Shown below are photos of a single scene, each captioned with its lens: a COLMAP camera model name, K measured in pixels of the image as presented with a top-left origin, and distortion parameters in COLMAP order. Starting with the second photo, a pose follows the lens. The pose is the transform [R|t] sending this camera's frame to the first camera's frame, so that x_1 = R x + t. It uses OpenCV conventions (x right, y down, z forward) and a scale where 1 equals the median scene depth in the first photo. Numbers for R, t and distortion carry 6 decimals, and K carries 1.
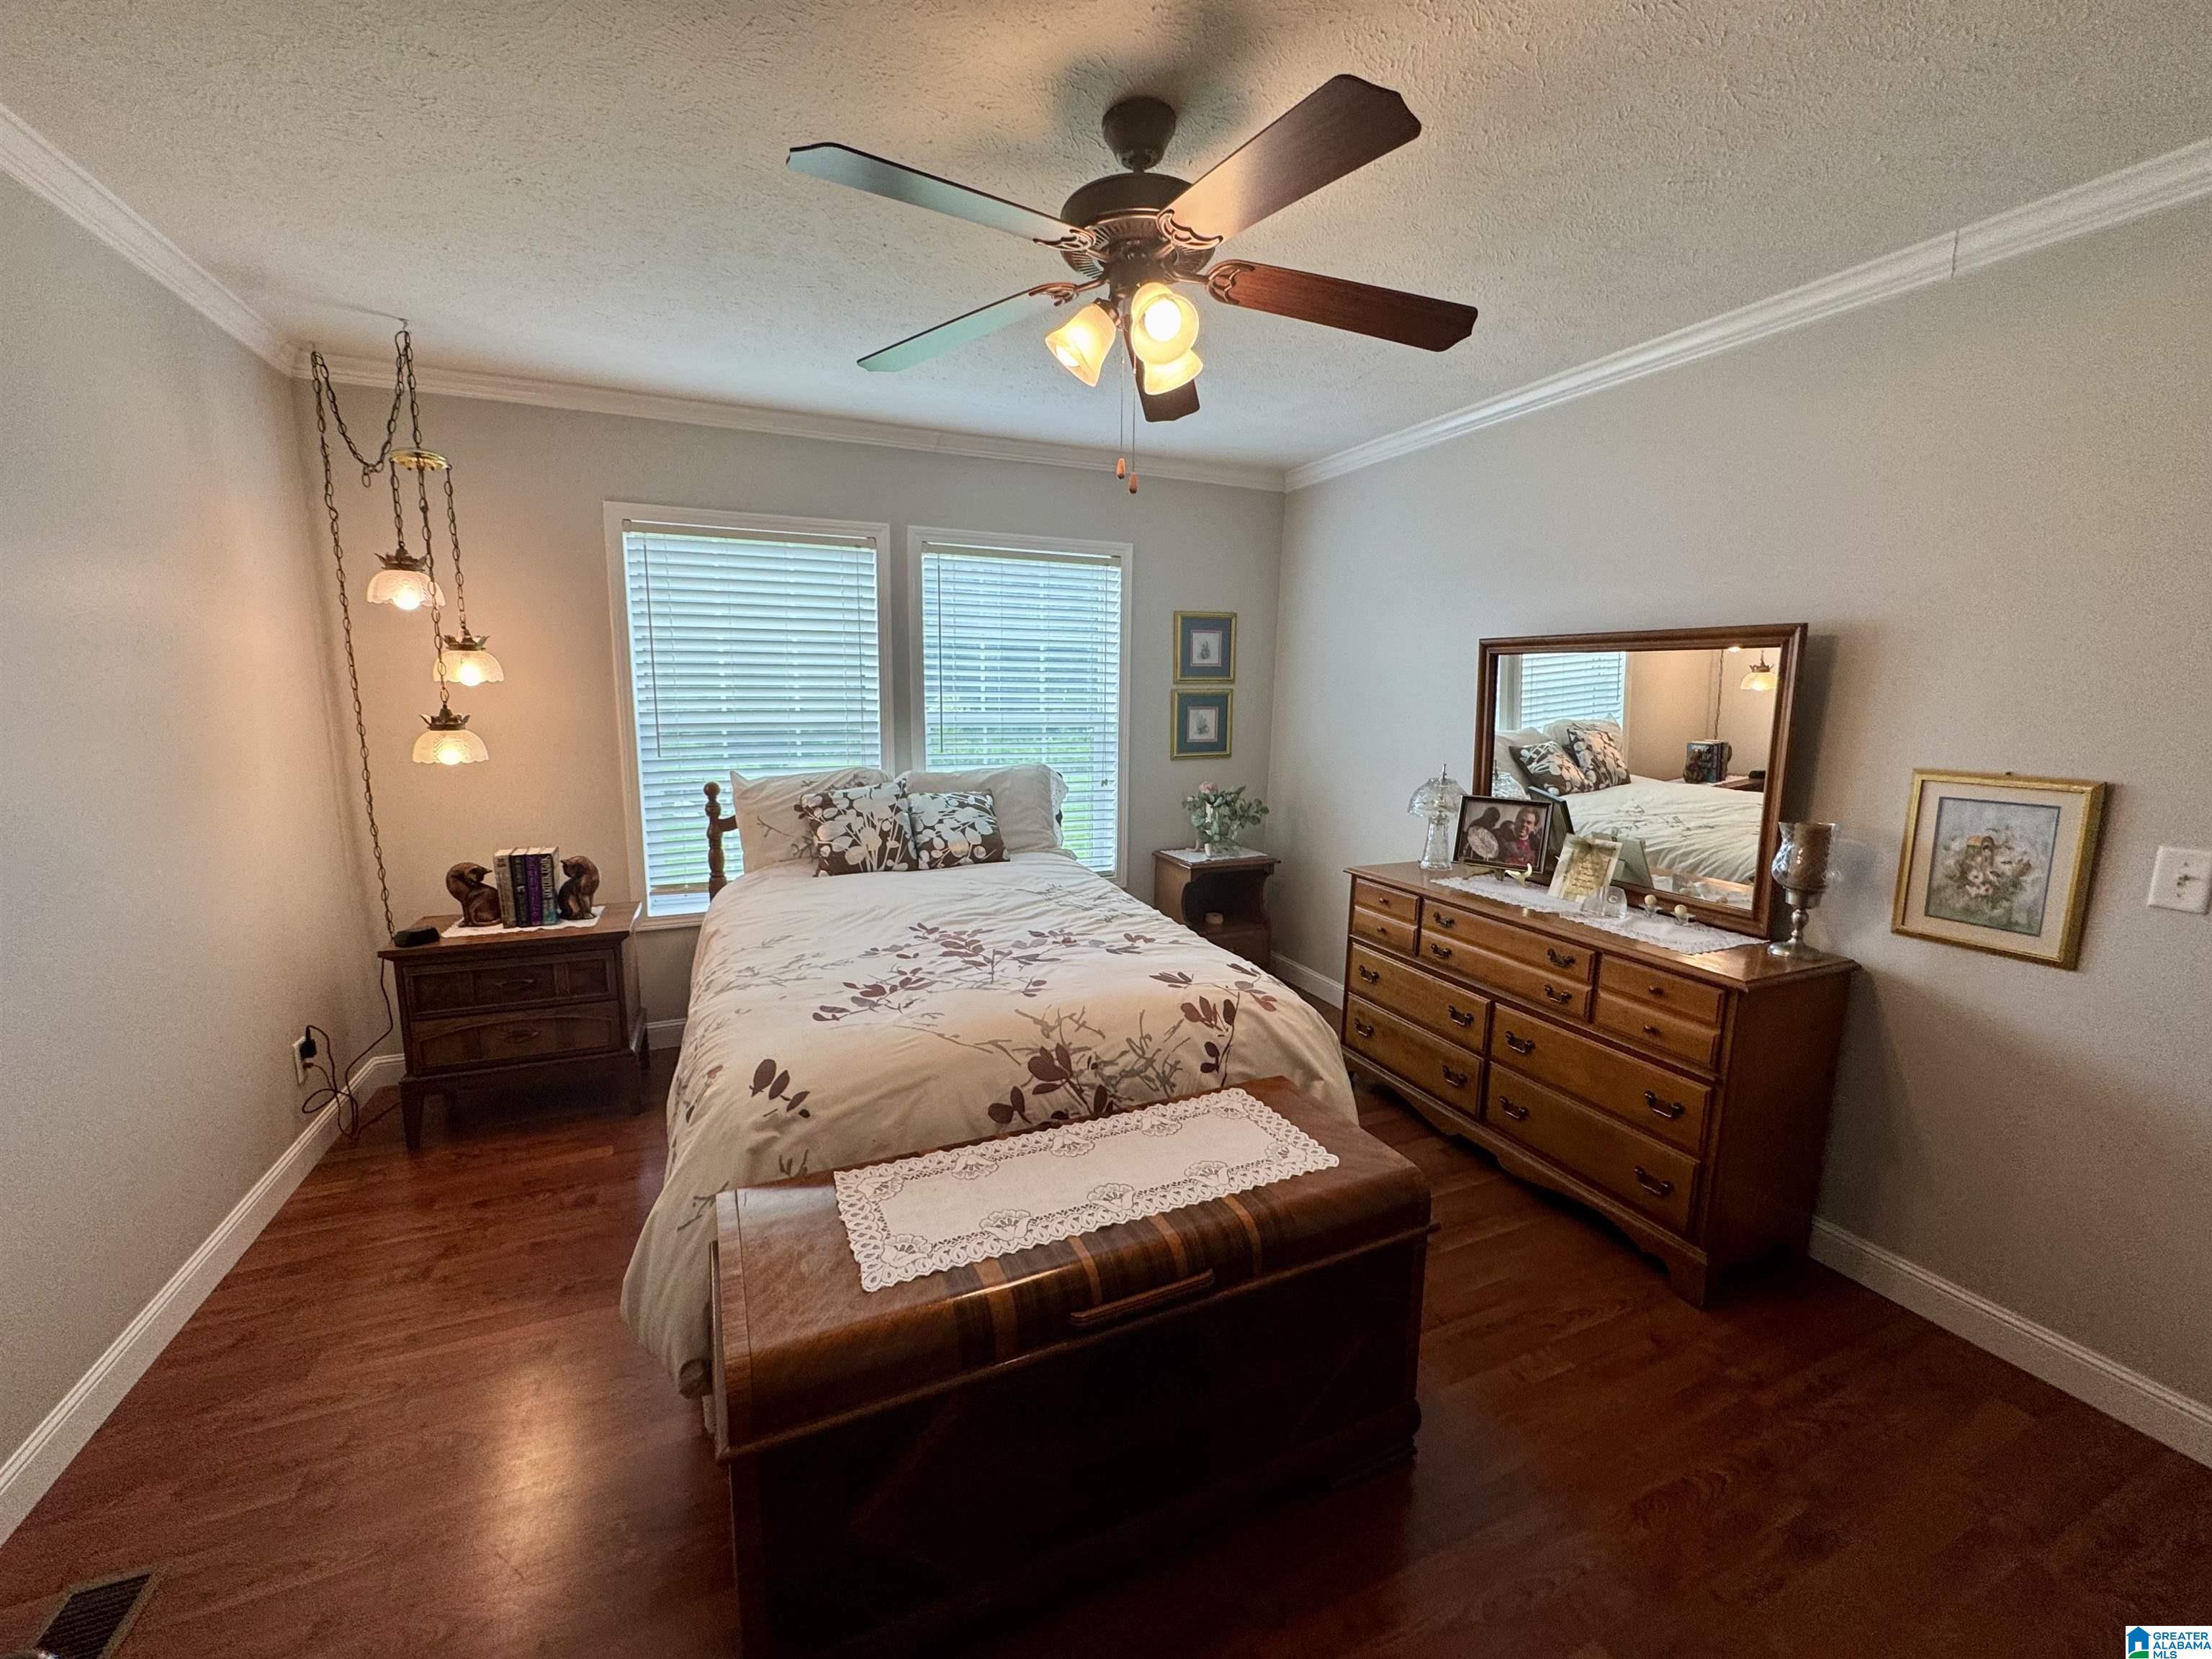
lens RADIAL K [[883.4, 0, 1106.1], [0, 883.4, 826.2], [0, 0, 1]] dist [-0.003637, 0.000106]
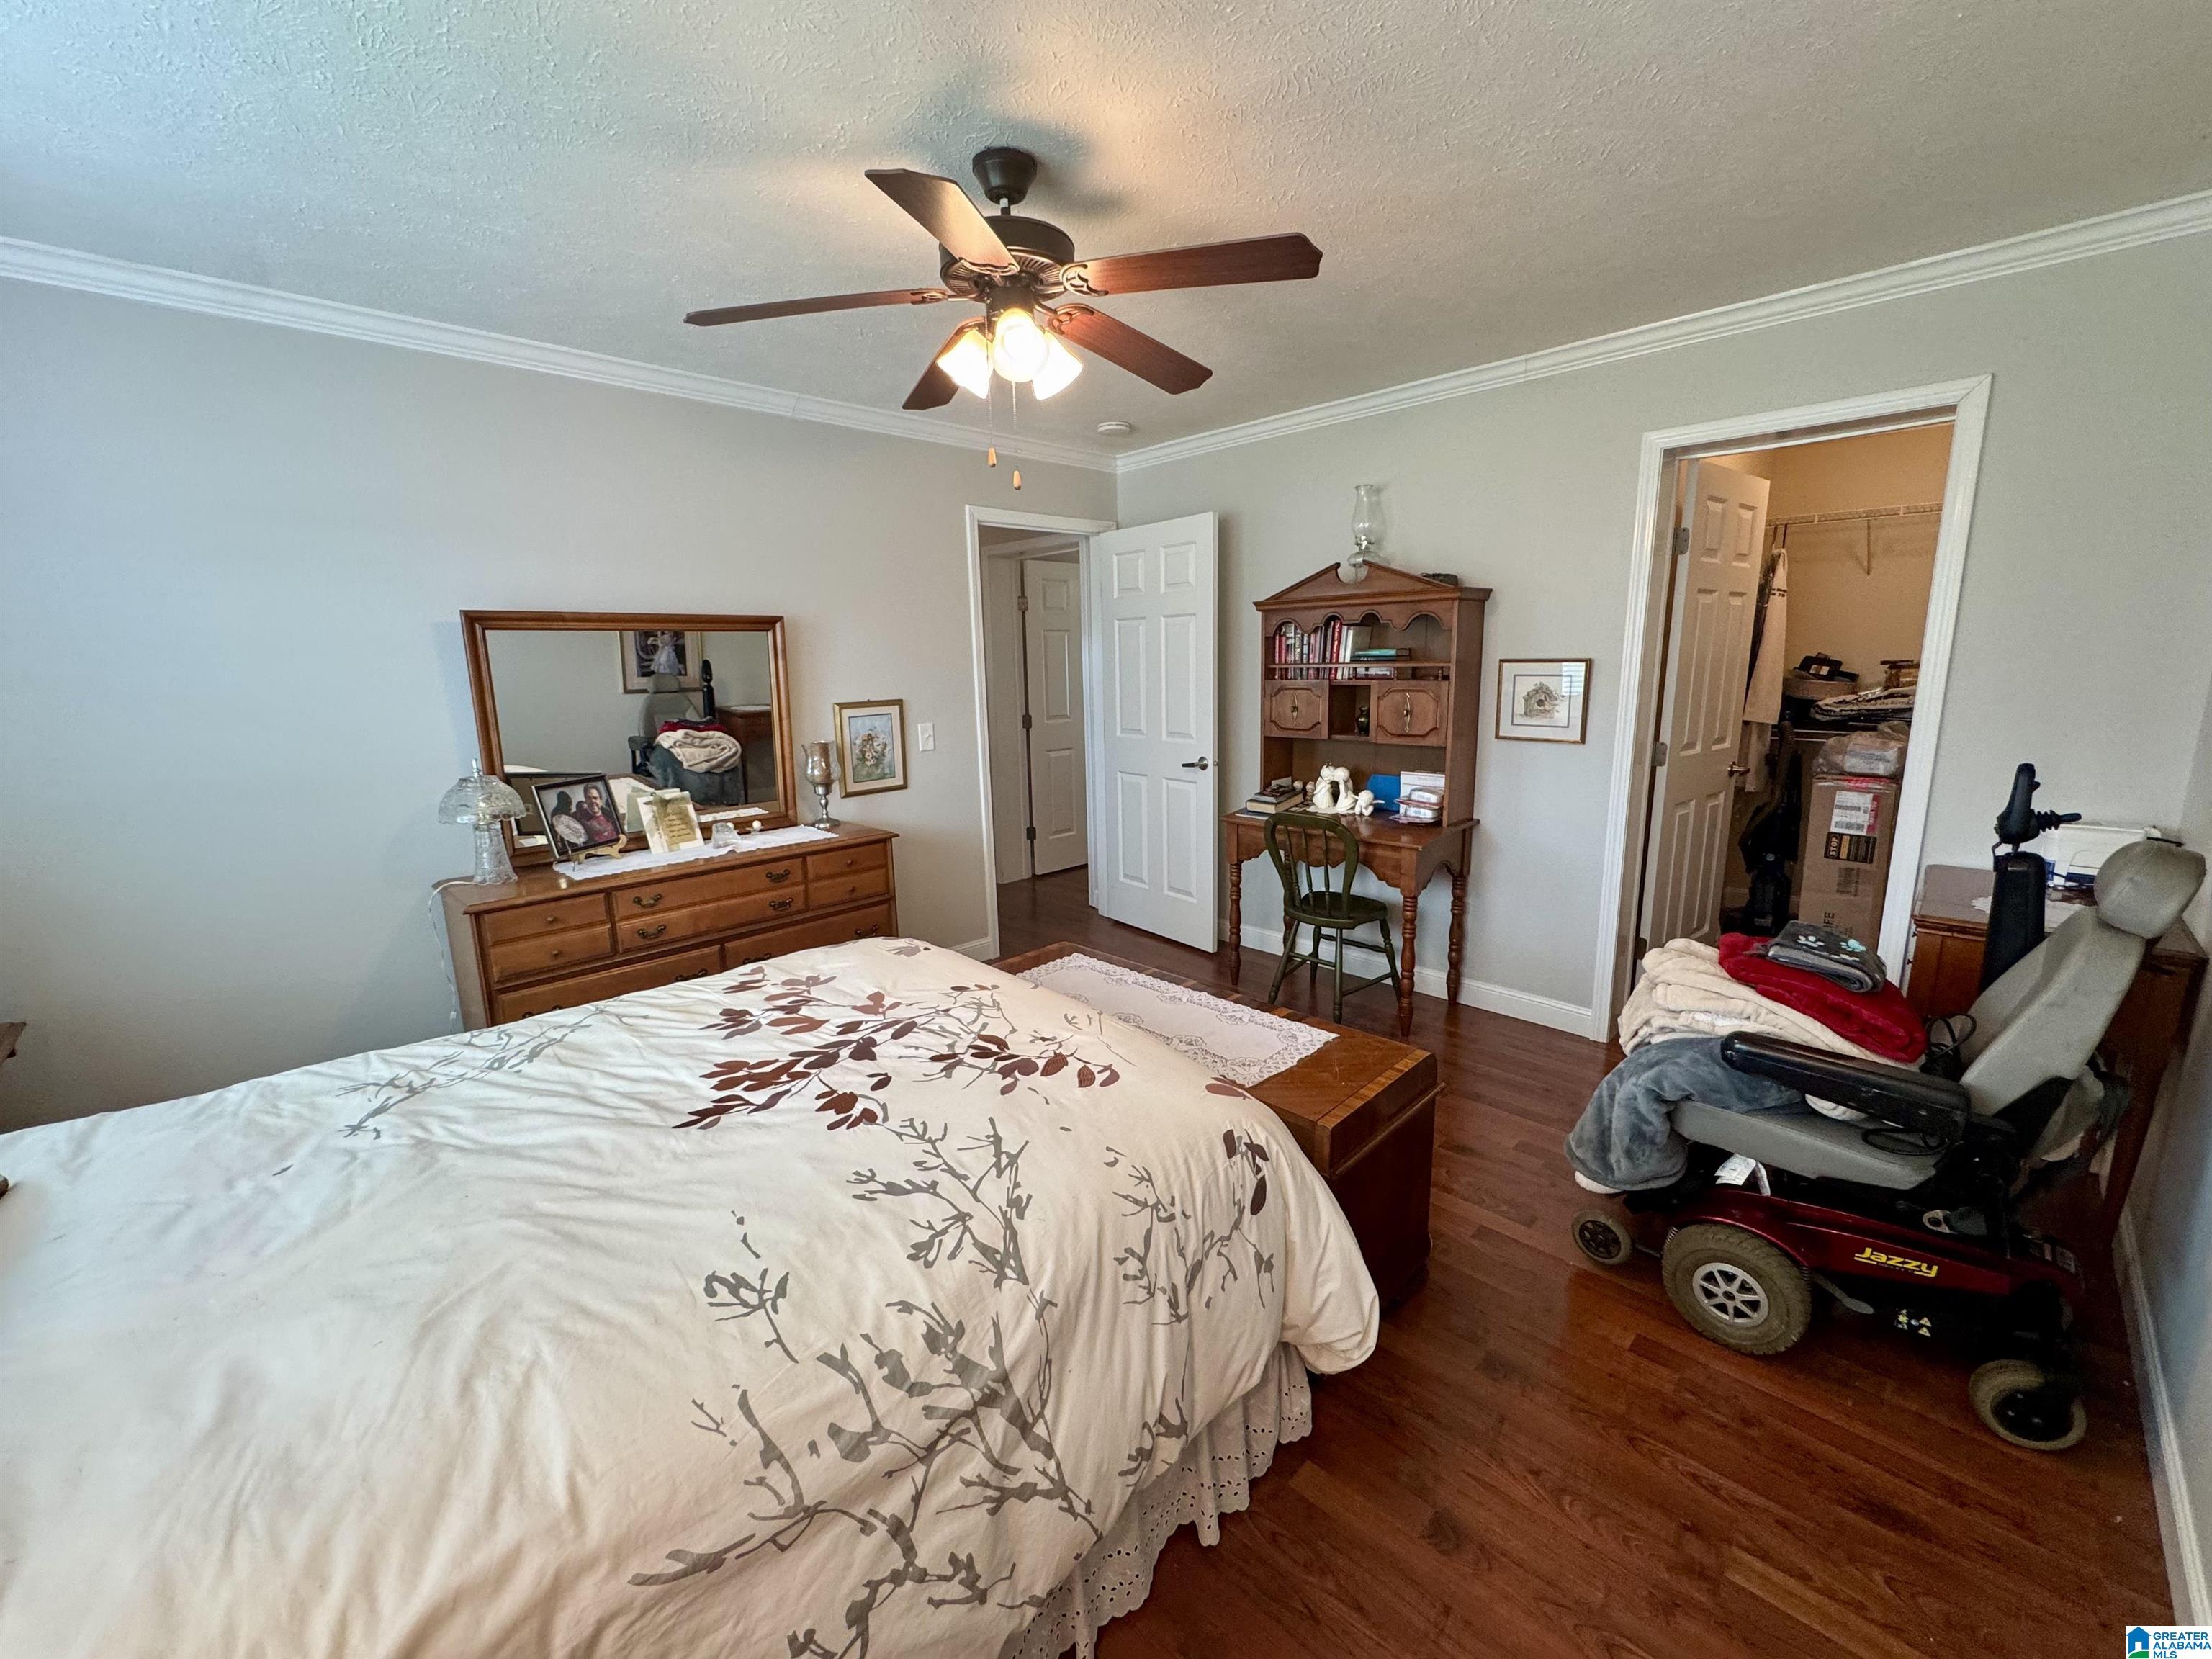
lens RADIAL K [[883.4, 0, 1106.1], [0, 883.4, 826.2], [0, 0, 1]] dist [-0.003637, 0.000106]
pose [[-0.356174, -0.181290, 0.916665, -0.705154], [0.165073, 0.953362, 0.252688, -0.140974], [-0.919723, 0.241317, -0.309637, 0.833751]]
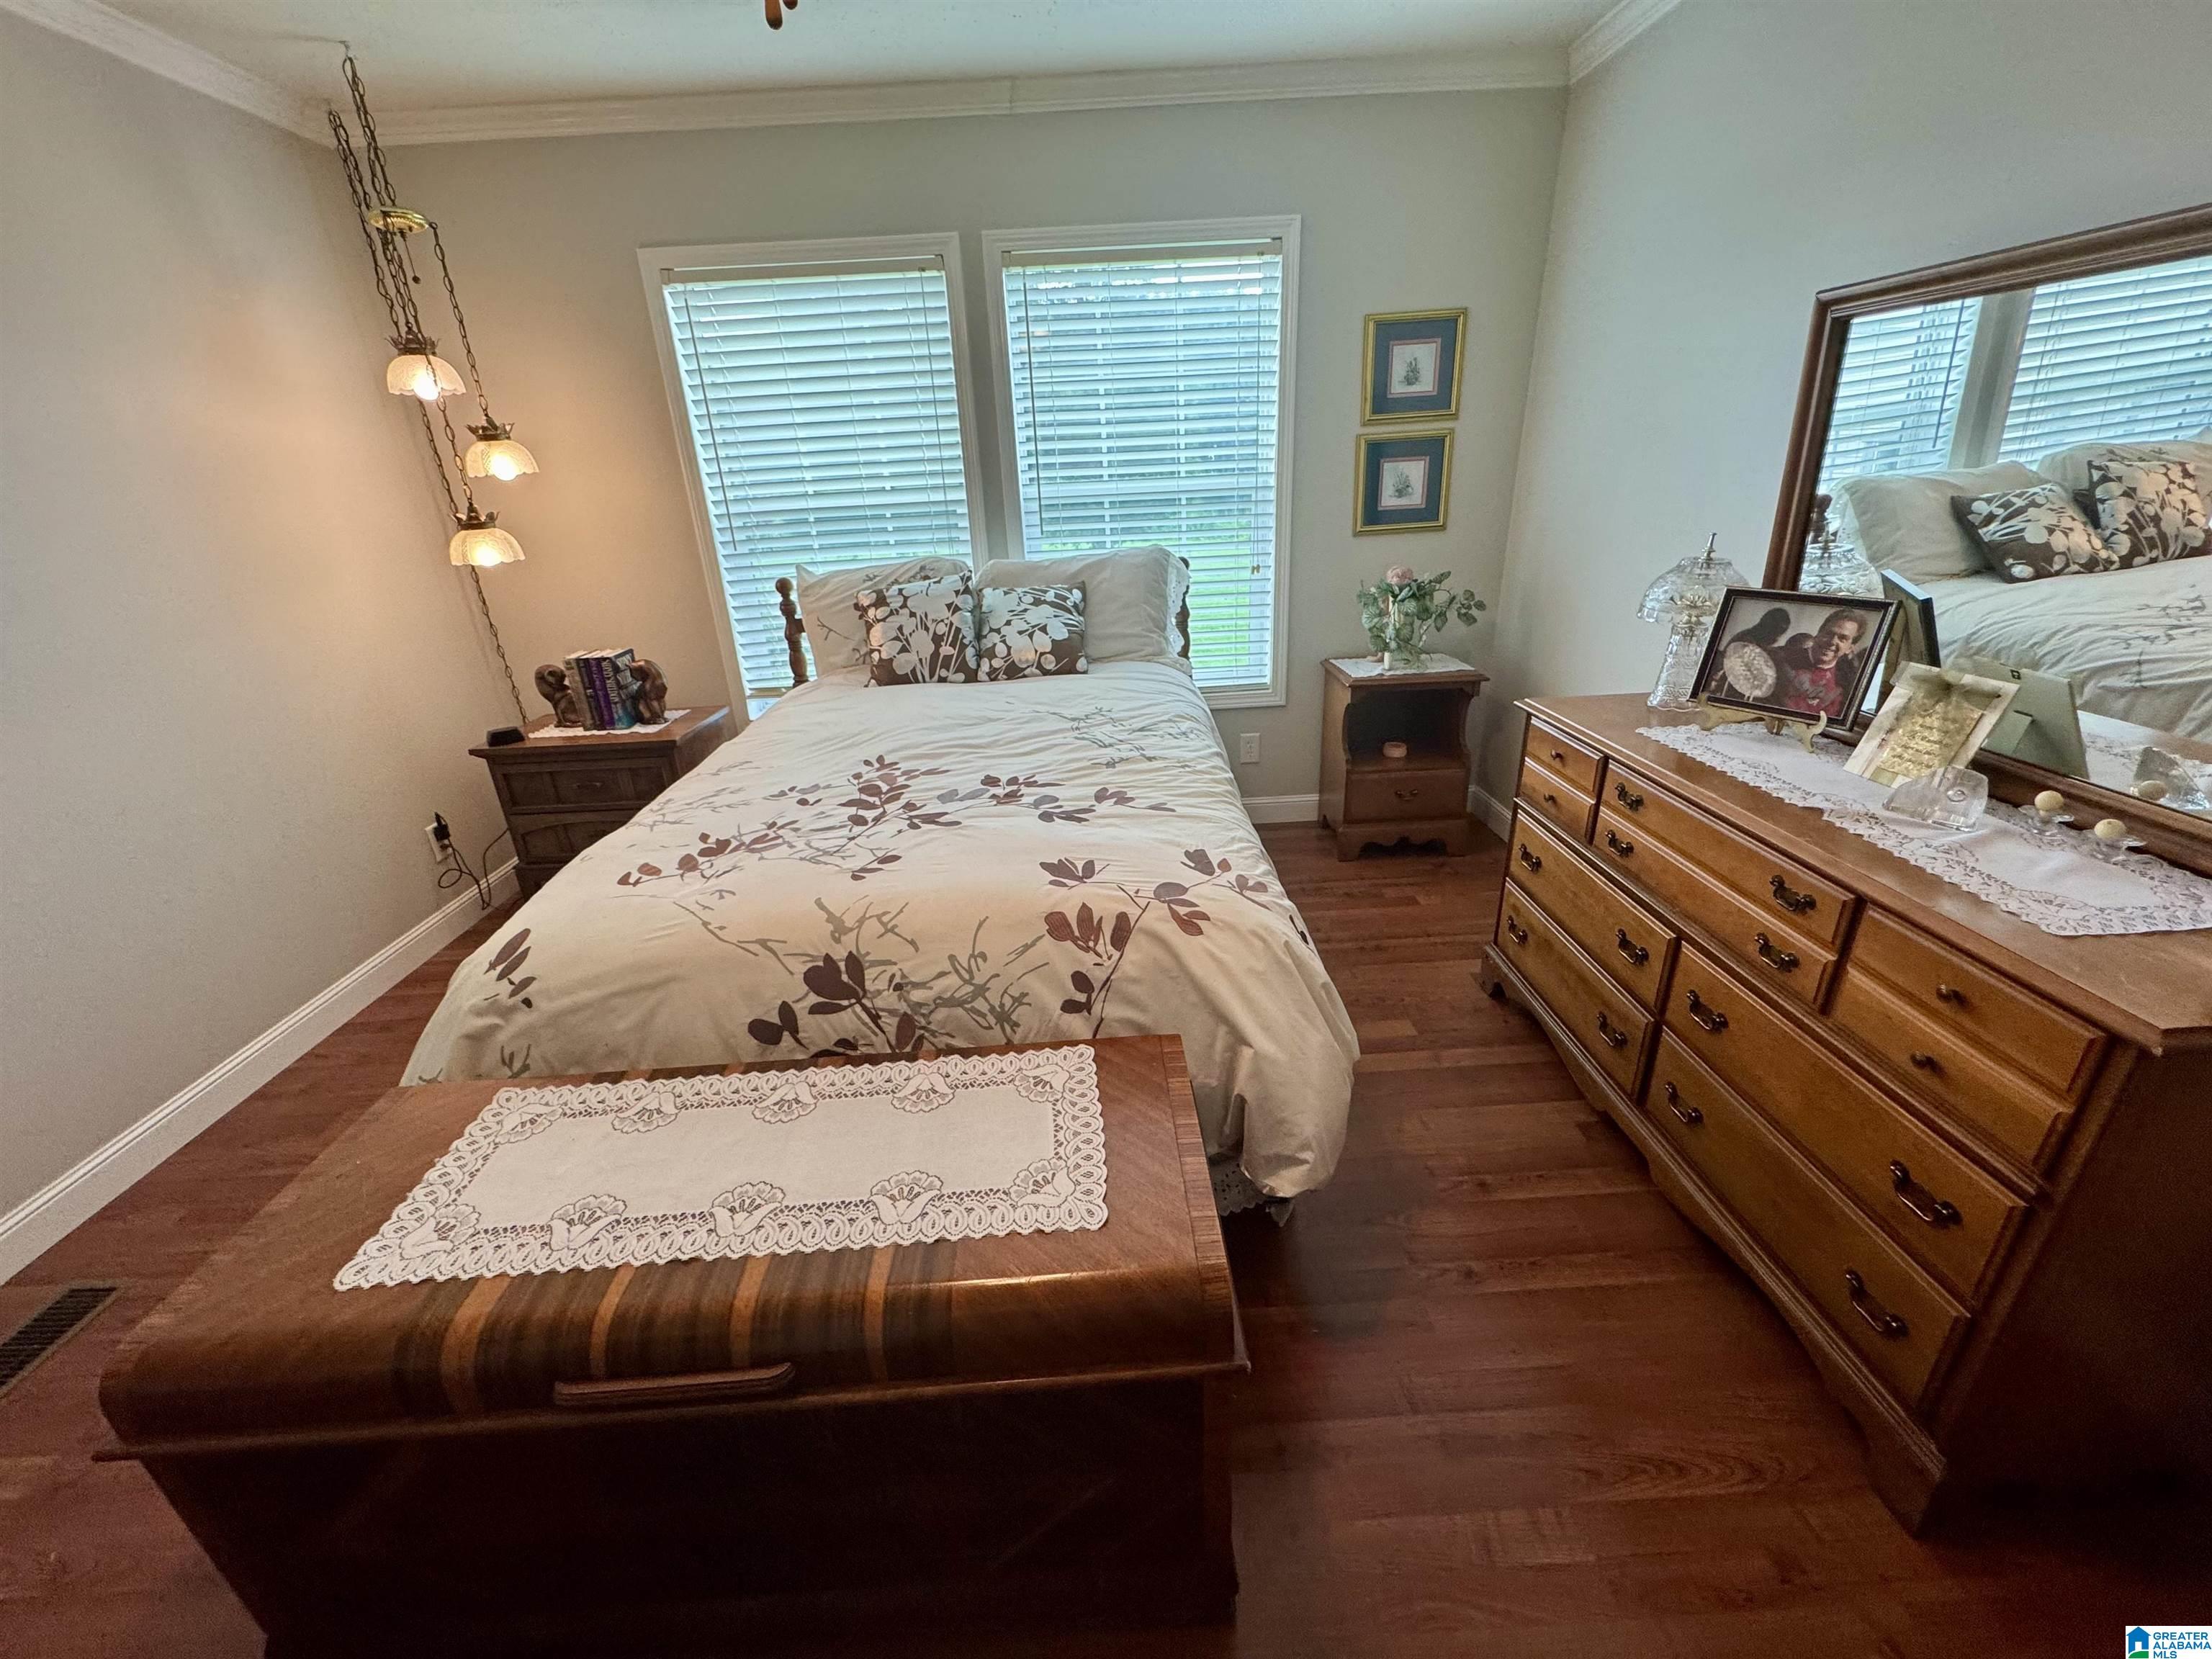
lens RADIAL K [[883.4, 0, 1106.1], [0, 883.4, 826.2], [0, 0, 1]] dist [-0.003637, 0.000106]
pose [[0.924271, 0.092041, -0.370476, 0.280094], [-0.001167, 0.971174, 0.238368, -0.022204], [0.381736, -0.219884, 0.897735, 0.303656]]
